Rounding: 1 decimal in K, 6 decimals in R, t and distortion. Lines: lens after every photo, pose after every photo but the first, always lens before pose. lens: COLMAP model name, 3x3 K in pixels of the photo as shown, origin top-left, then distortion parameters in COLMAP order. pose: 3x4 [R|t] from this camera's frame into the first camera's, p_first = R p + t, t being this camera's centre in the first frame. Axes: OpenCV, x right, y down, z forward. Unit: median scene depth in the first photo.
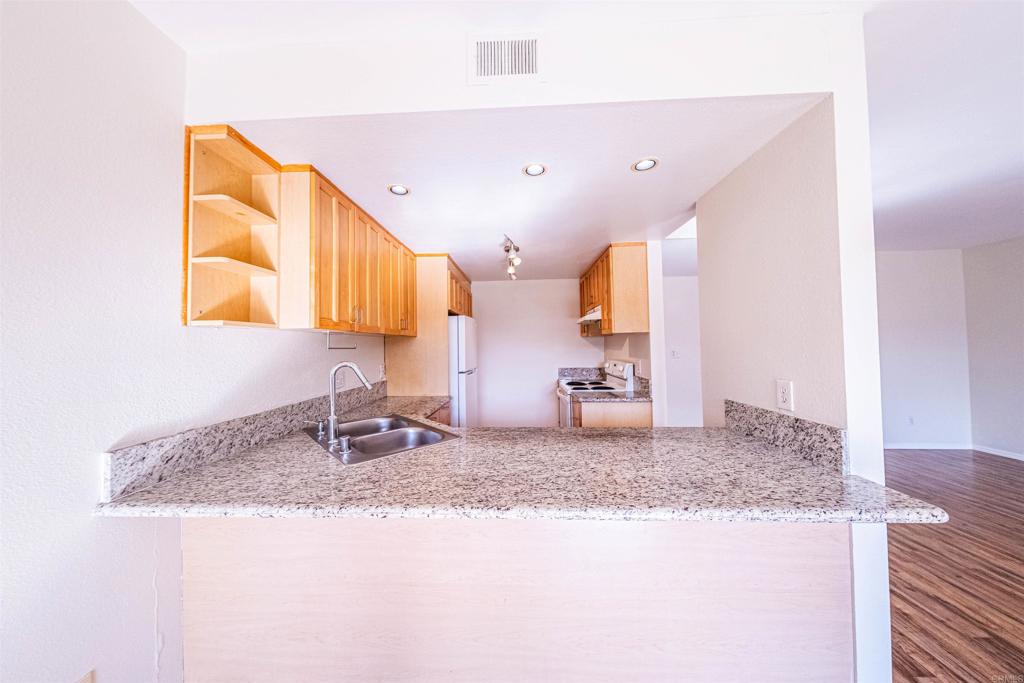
lens RADIAL K [[325.0, 0, 506.2], [0, 325.0, 332.5], [0, 0, 1]] dist [-0.002450, -0.000396]
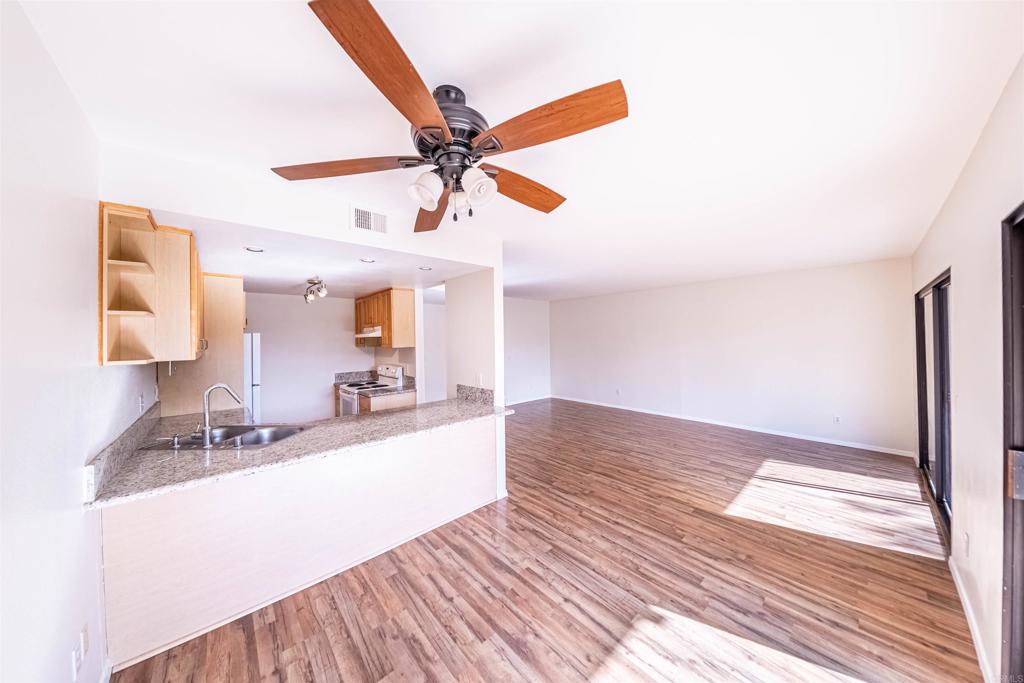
lens RADIAL K [[325.0, 0, 506.2], [0, 325.0, 332.5], [0, 0, 1]] dist [-0.002450, -0.000396]
pose [[0.717585, 0.012134, 0.696365, -0.330863], [-0.018682, 0.999824, 0.001831, -0.080302], [-0.696220, -0.014323, 0.717685, -0.422497]]
